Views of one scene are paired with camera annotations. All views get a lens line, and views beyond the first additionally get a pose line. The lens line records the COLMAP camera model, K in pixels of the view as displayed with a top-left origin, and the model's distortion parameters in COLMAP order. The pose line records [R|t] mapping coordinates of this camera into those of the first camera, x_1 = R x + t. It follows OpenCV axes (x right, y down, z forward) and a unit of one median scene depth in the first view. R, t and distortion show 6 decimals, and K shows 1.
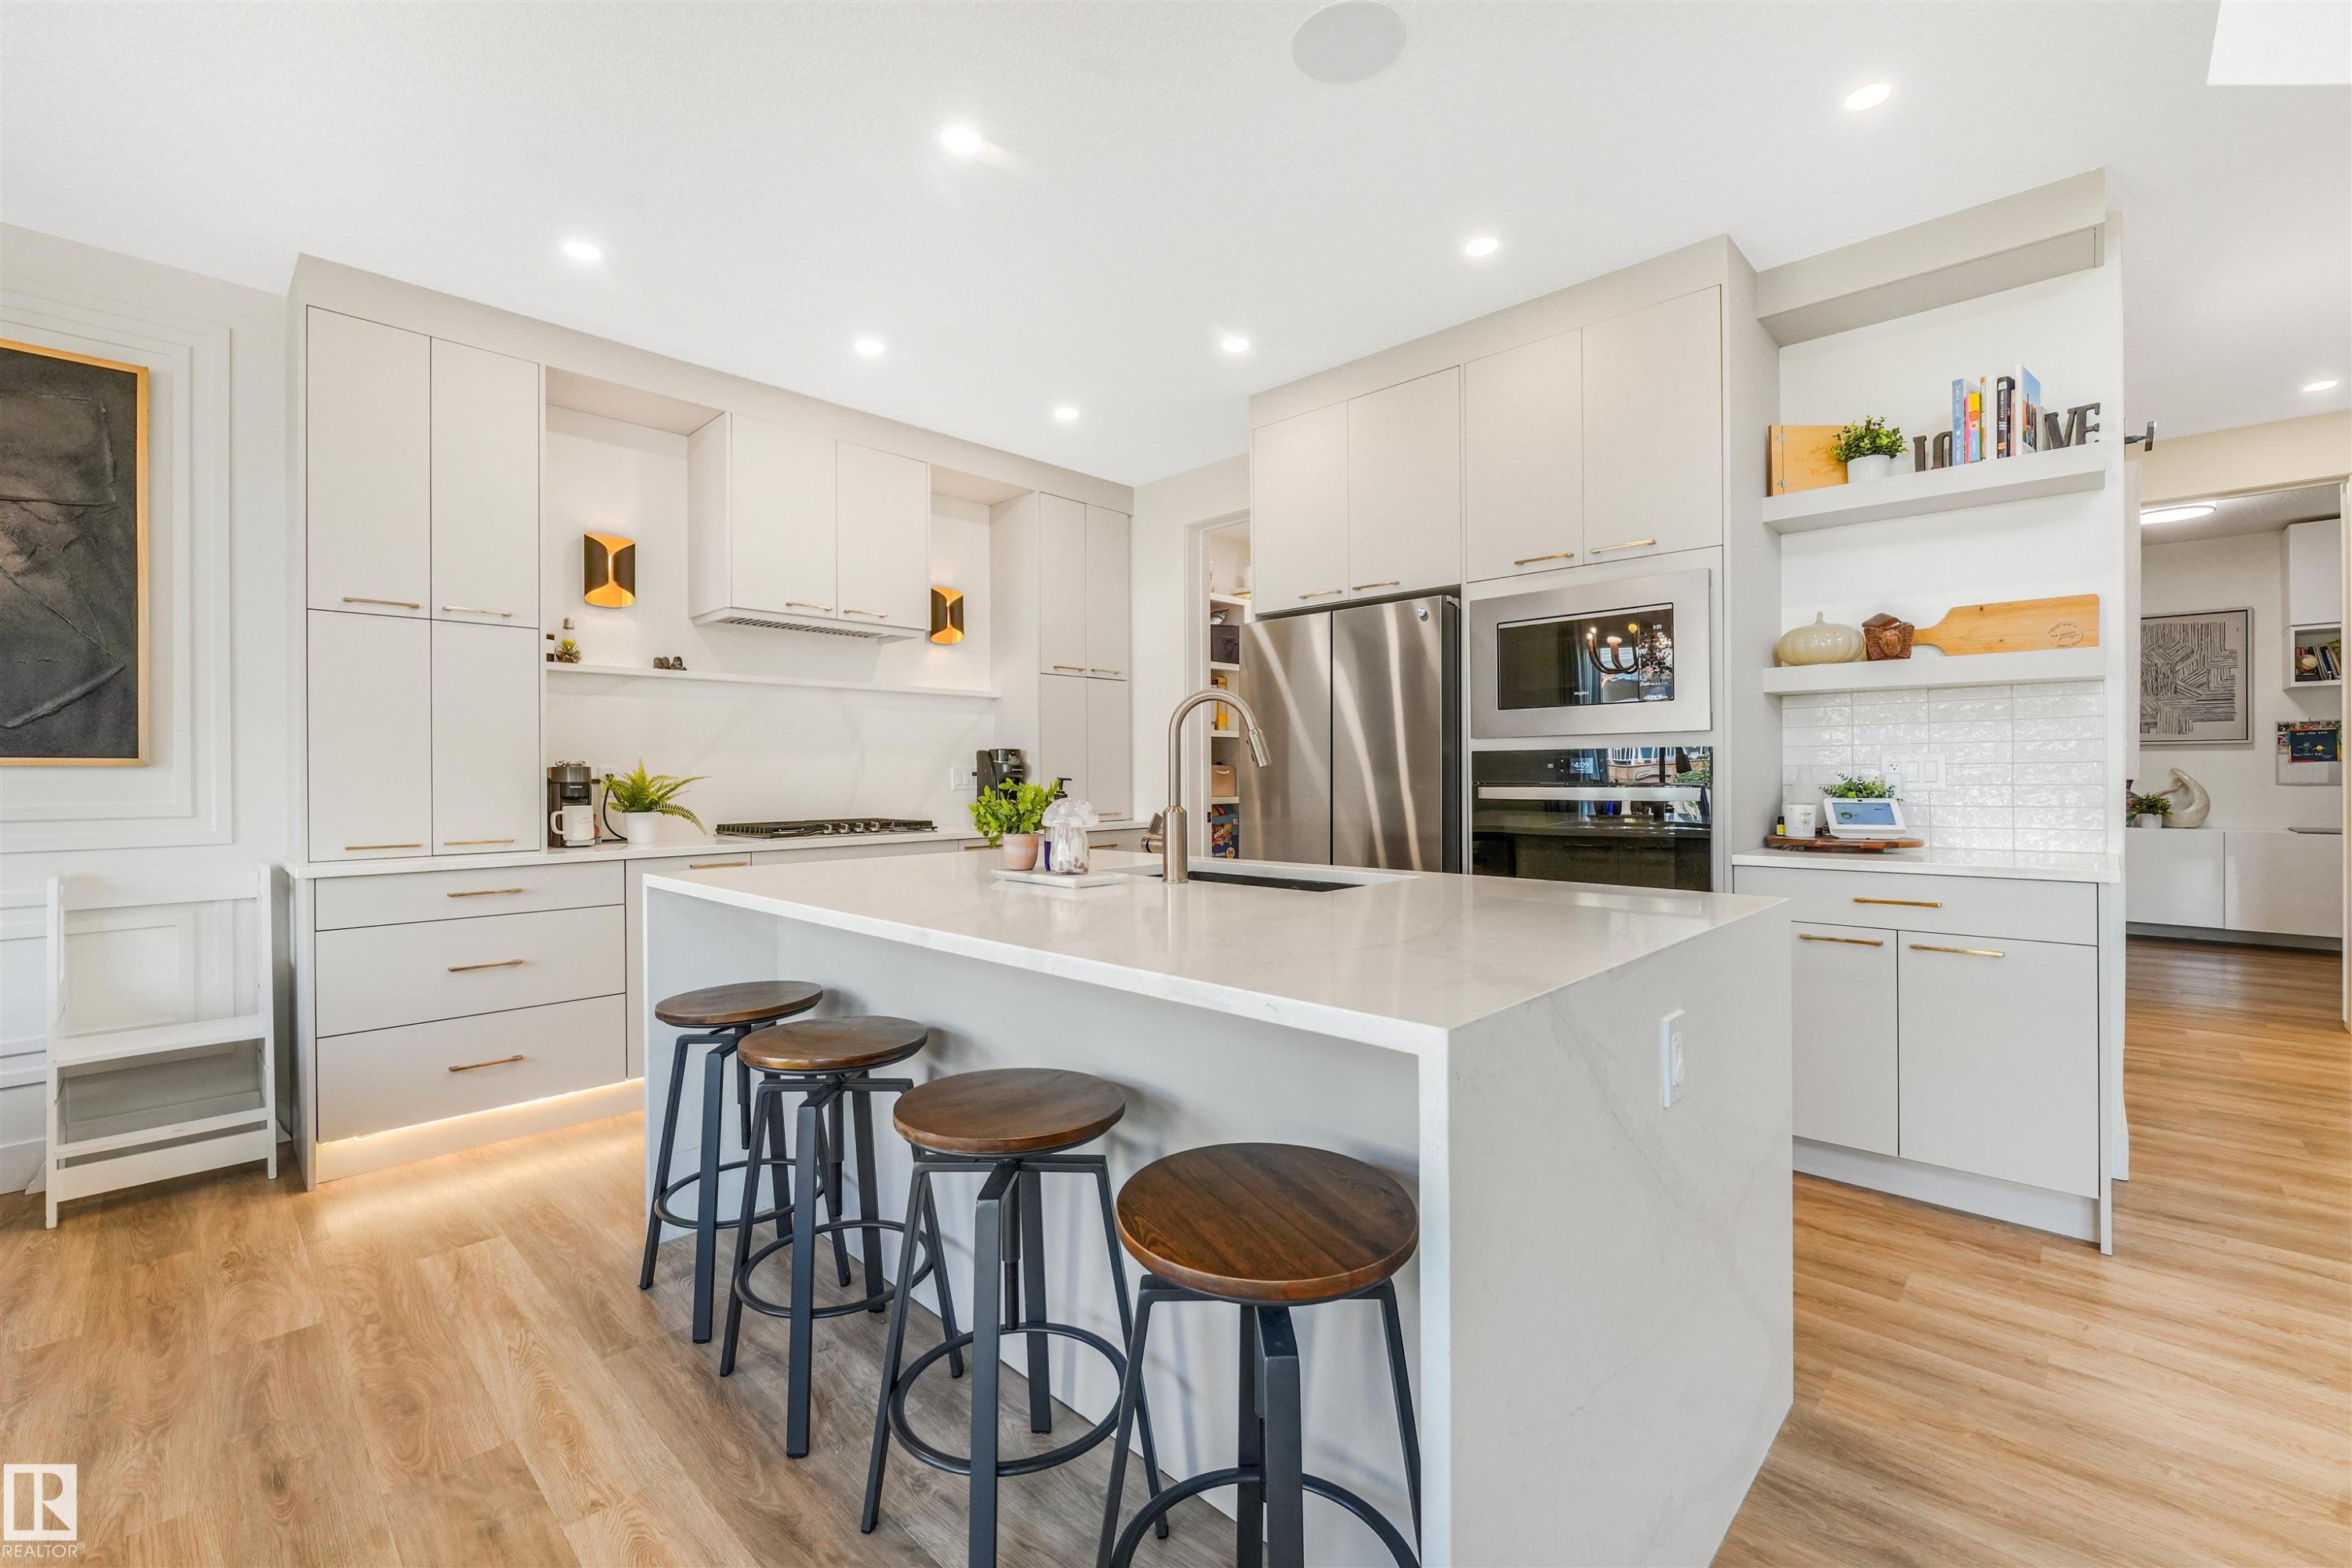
lens RADIAL K [[967.5, 0, 1170.8], [0, 967.5, 776.1], [0, 0, 1]] dist [-0.001837, -0.000108]
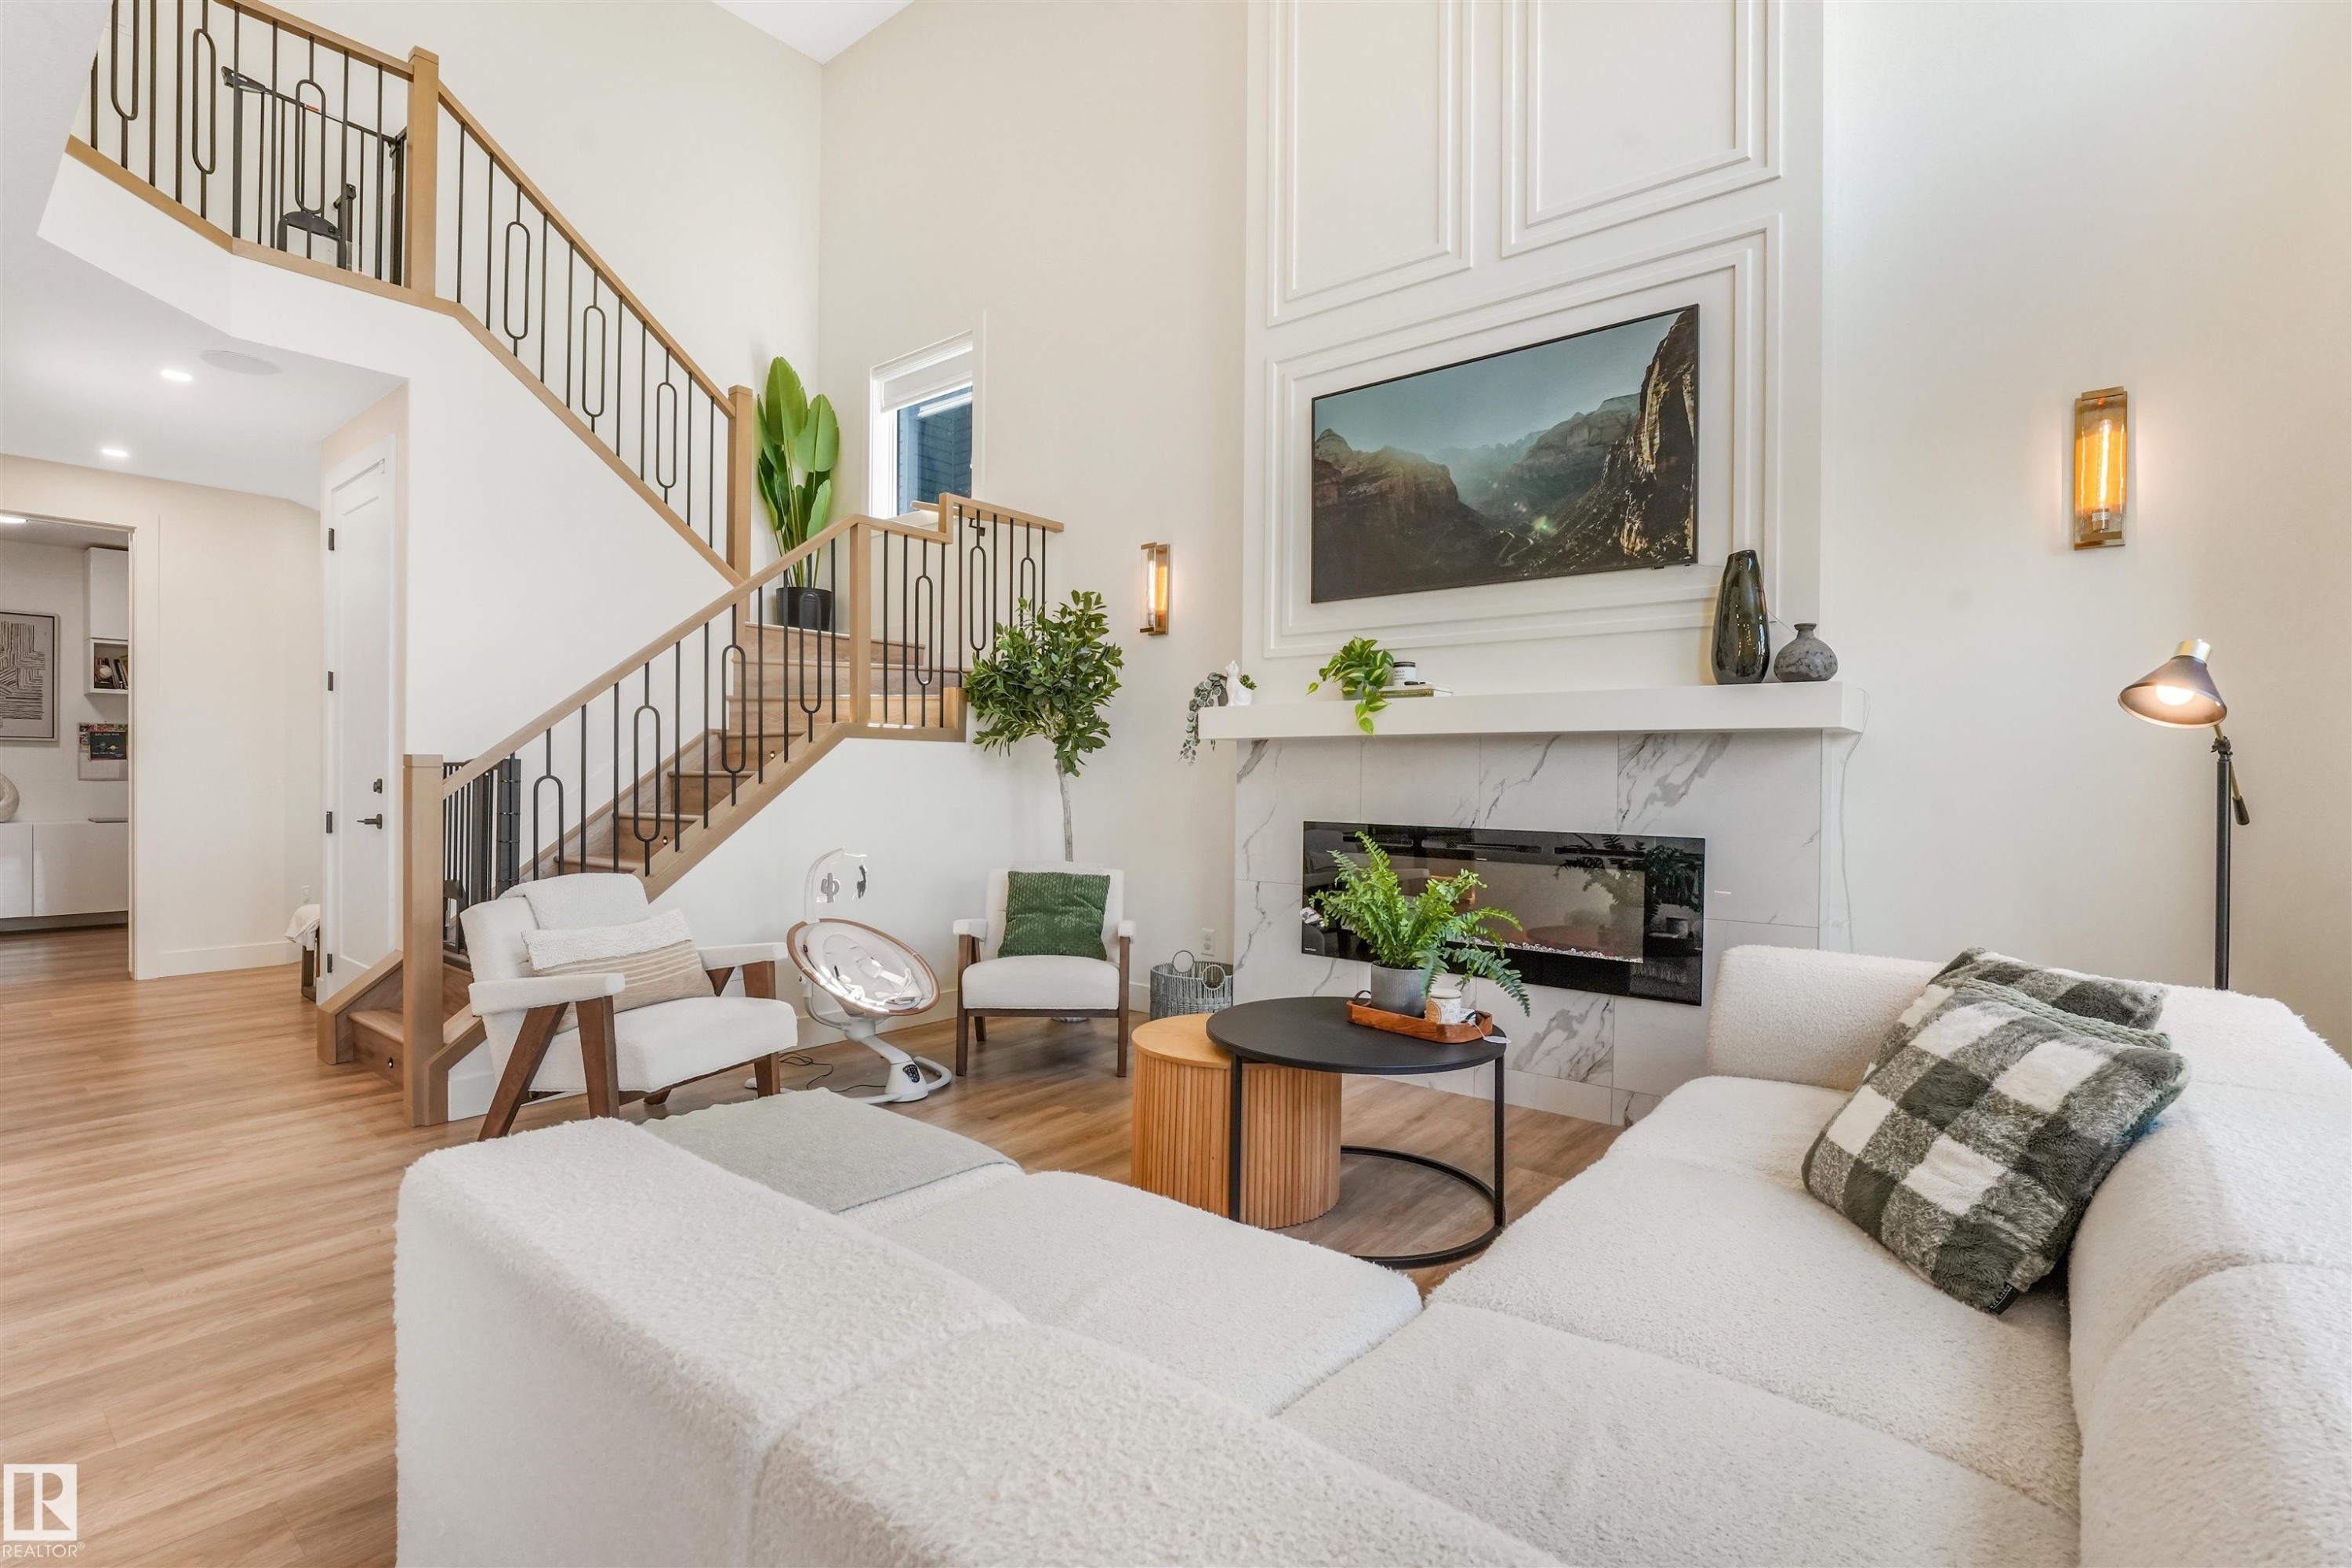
lens RADIAL K [[1092.0, 0, 1176.0], [0, 1092.0, 784.0], [0, 0, 1]] dist [-0.015231, 0.000439]
pose [[-0.079957, -0.002843, 0.996794, -0.276910], [-0.007179, 0.999972, 0.002276, 0.002473], [-0.996772, -0.006974, -0.079975, -0.235571]]
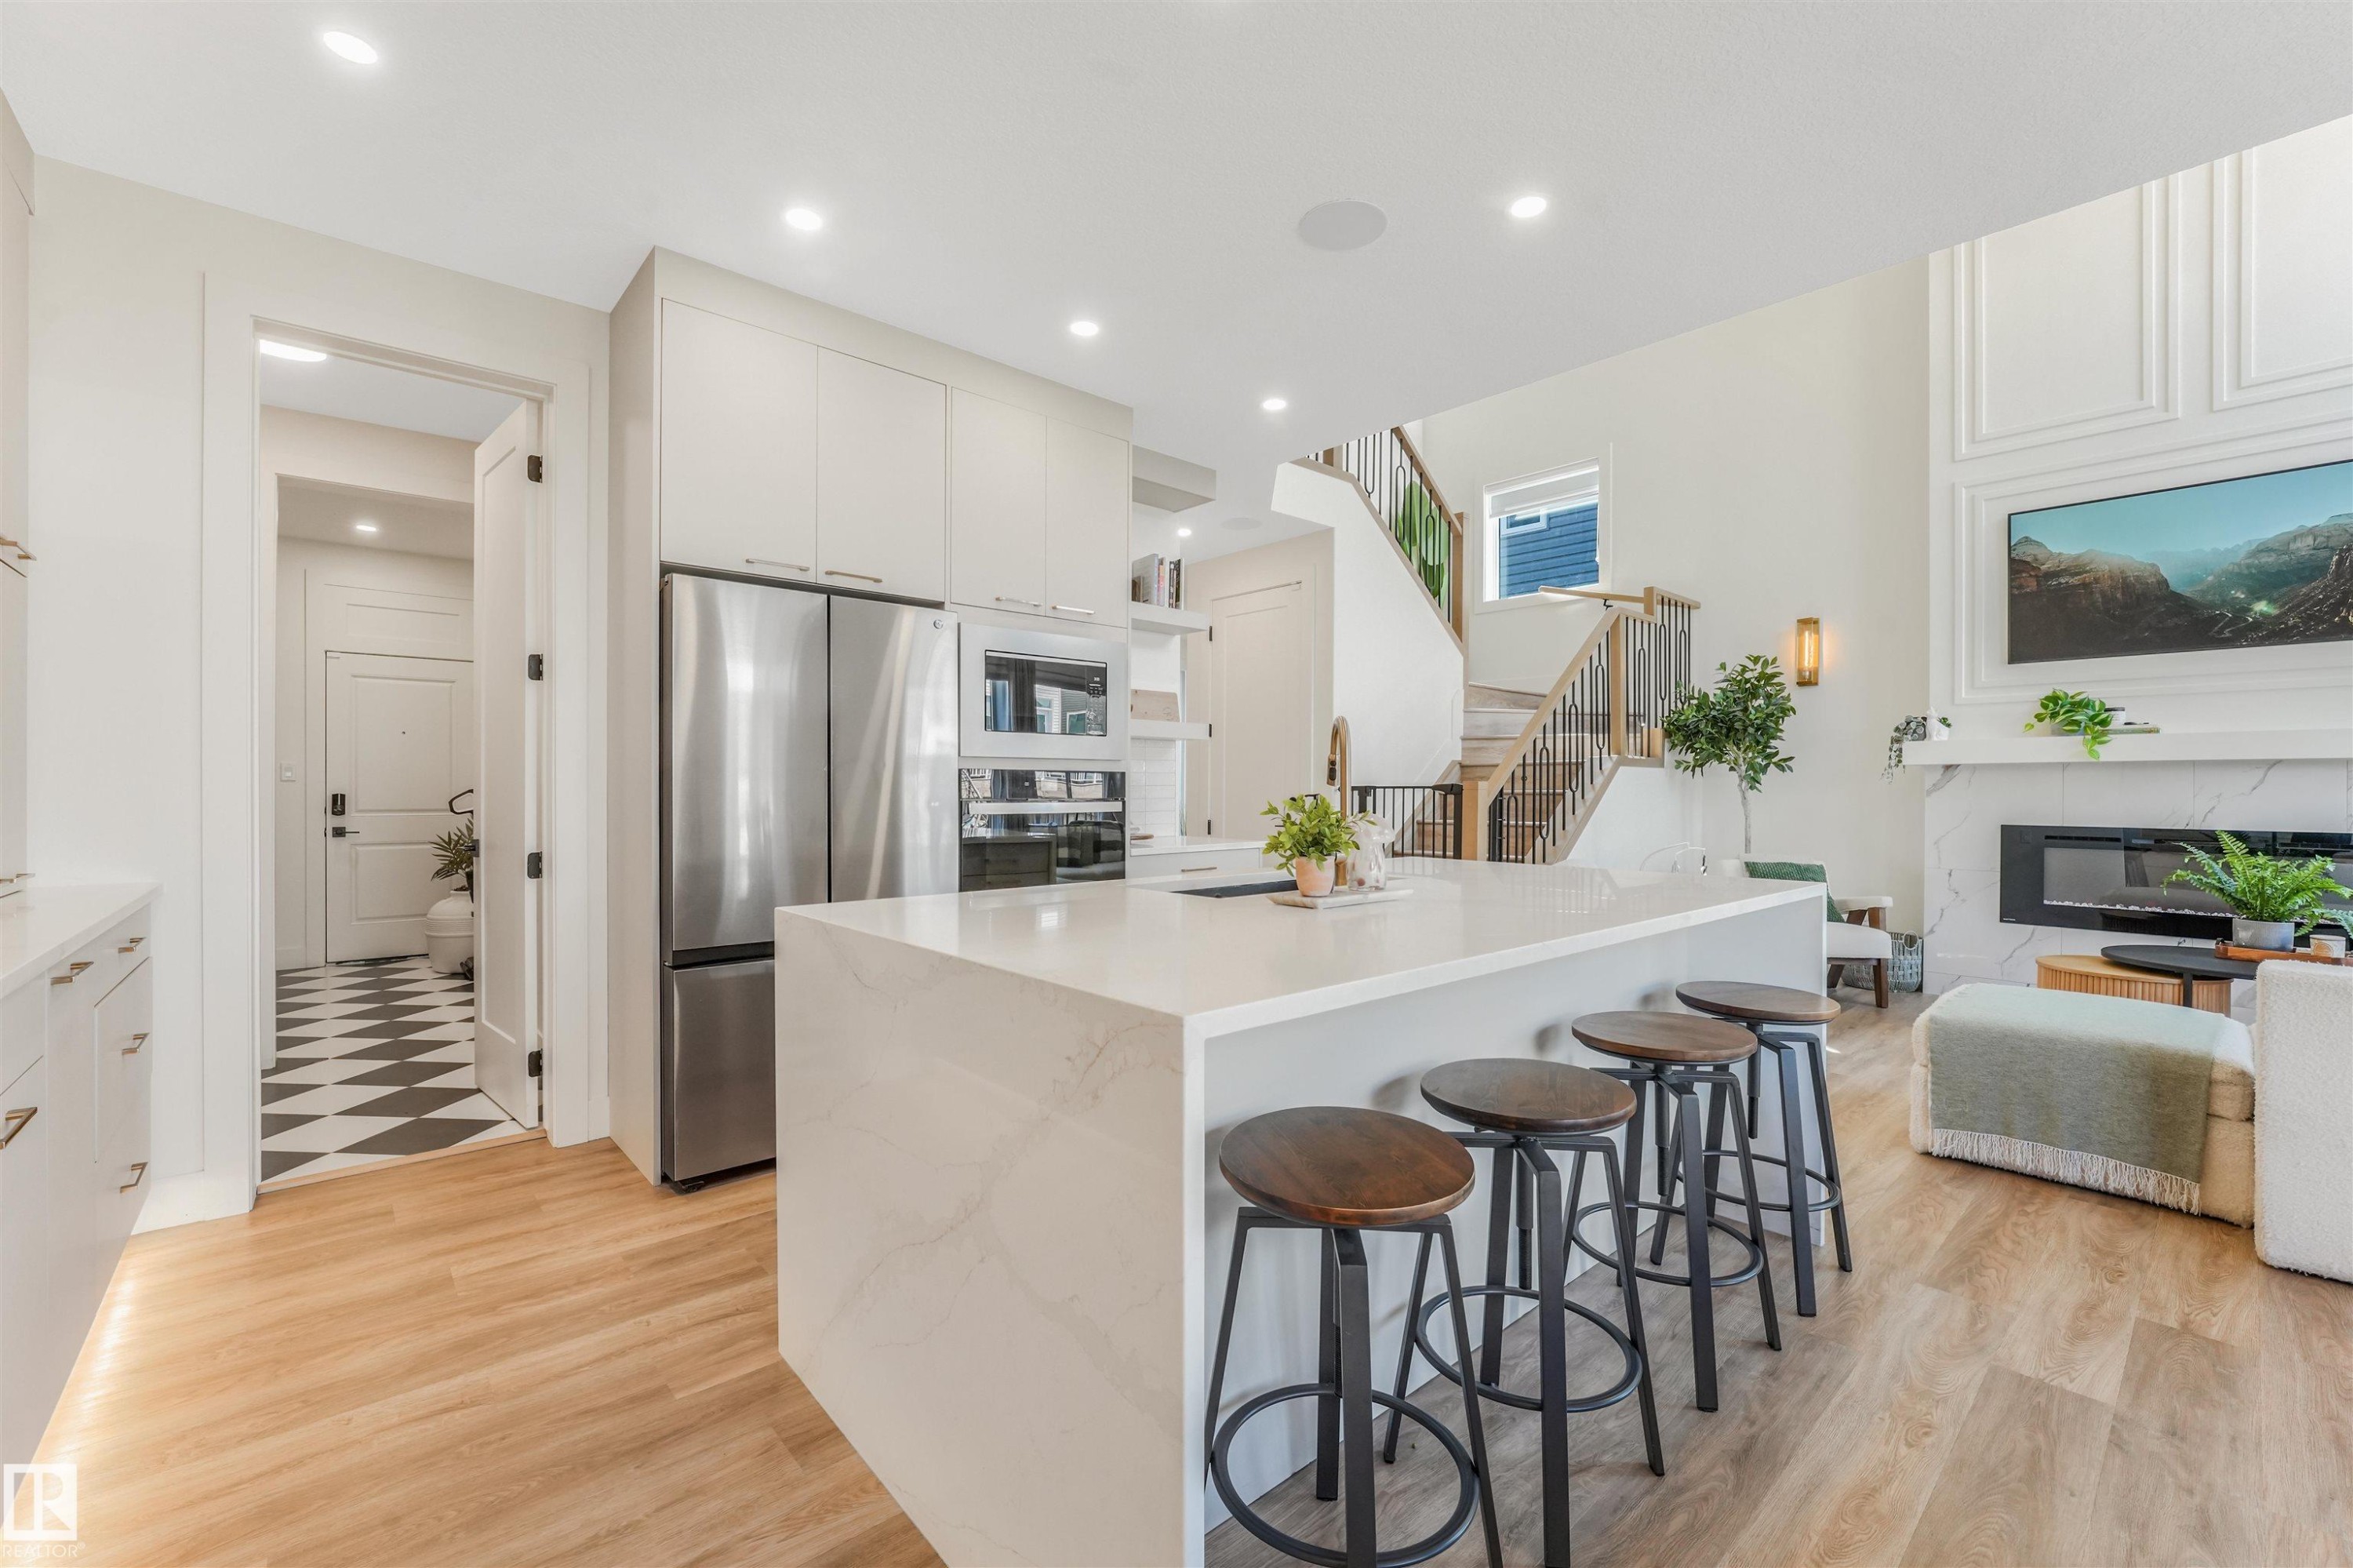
lens RADIAL K [[978.1, 0, 1205.6], [0, 978.1, 785.6], [0, 0, 1]] dist [-0.000071, 0.000323]
pose [[0.057909, 0.007299, 0.998295, -0.602114], [-0.000027, 0.999973, -0.007309, -0.002360], [-0.998322, 0.000396, 0.057908, 0.590316]]
